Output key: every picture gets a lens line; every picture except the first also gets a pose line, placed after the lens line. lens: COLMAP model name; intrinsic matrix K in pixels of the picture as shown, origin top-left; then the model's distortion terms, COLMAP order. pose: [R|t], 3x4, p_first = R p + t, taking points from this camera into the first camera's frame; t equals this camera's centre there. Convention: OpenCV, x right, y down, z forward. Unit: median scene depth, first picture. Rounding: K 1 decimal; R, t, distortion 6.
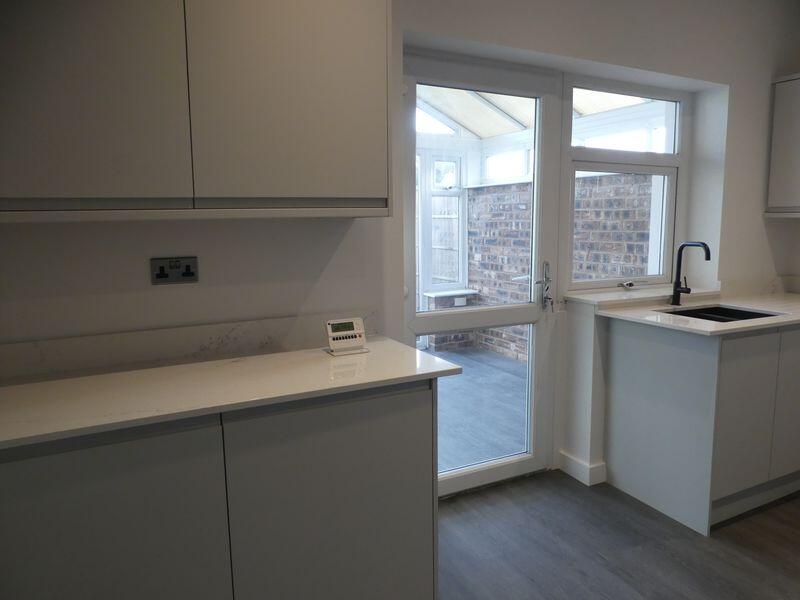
lens RADIAL K [[577.2, 0, 399.7], [0, 577.2, 297.7], [0, 0, 1]] dist [-0.029068, -0.005455]
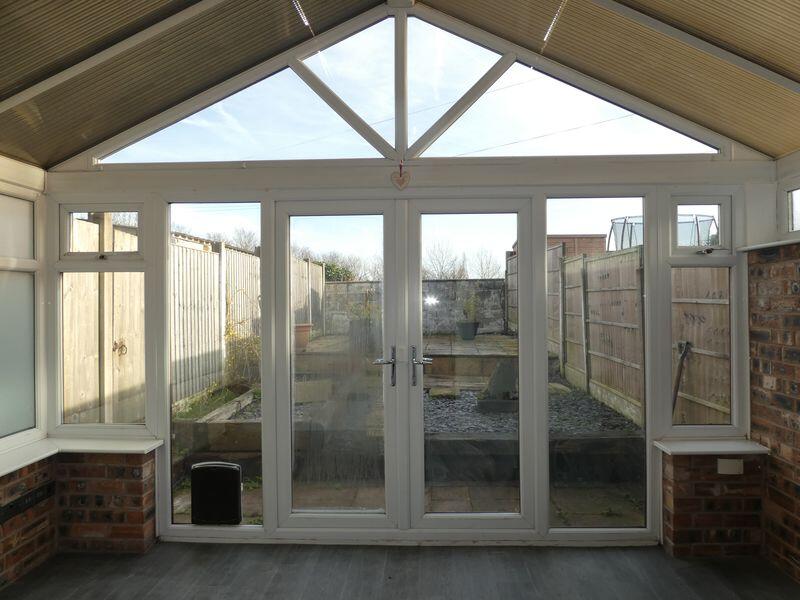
lens RADIAL K [[577.2, 0, 401.0], [0, 577.2, 299.5], [0, 0, 1]] dist [-0.029068, -0.005455]
pose [[0.868699, 0.000356, -0.495341, 0.101154], [-0.063573, 0.991810, -0.110778, -0.066433], [0.491245, 0.127723, 0.861606, 0.393926]]
